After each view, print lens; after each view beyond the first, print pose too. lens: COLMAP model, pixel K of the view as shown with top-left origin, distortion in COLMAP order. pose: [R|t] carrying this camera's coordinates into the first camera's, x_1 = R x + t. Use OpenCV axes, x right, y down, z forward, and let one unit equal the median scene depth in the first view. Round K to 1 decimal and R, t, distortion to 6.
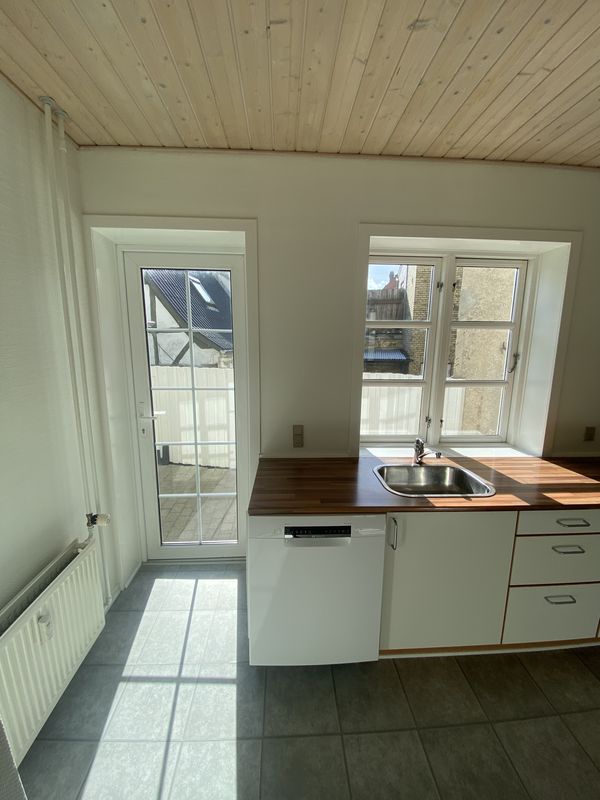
lens RADIAL K [[325.3, 0, 306.0], [0, 325.3, 393.9], [0, 0, 1]] dist [0.003147, -0.013062]
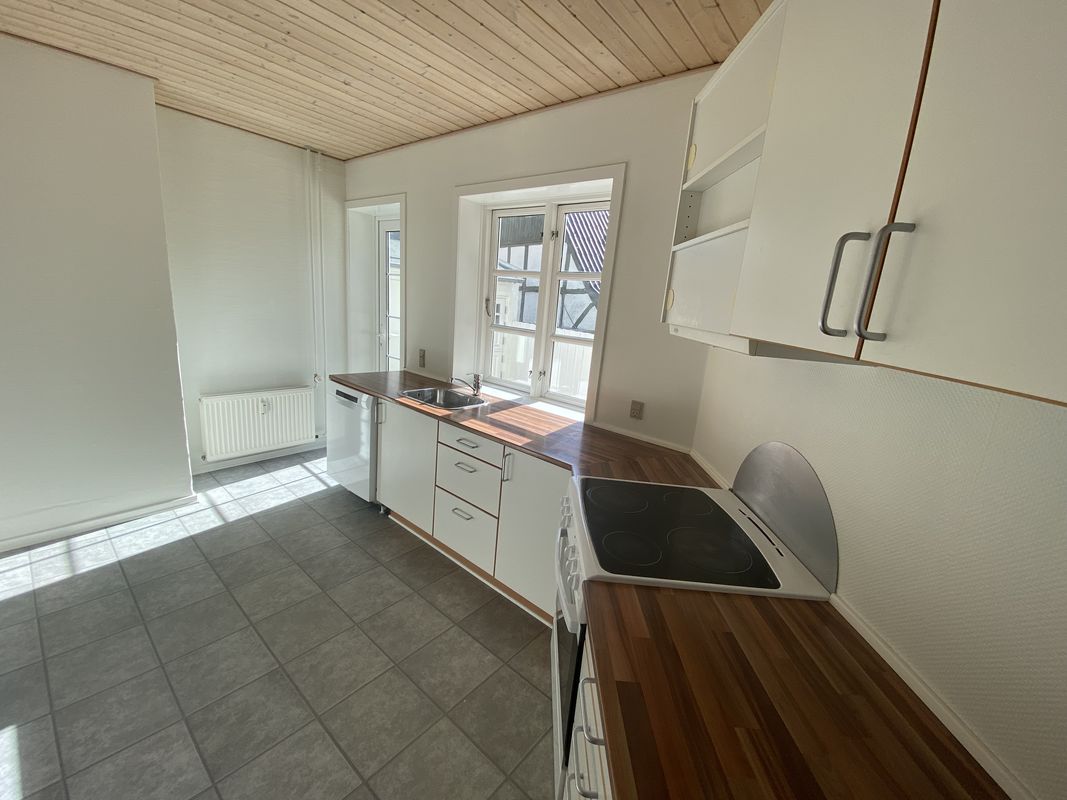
lens RADIAL K [[433.9, 0, 537.8], [0, 433.9, 396.4], [0, 0, 1]] dist [0.003147, -0.013062]
pose [[0.735129, 0.198919, -0.648087, 1.653416], [-0.187706, 0.978332, 0.087366, 0.050516], [0.651423, 0.057425, 0.756538, 0.006126]]
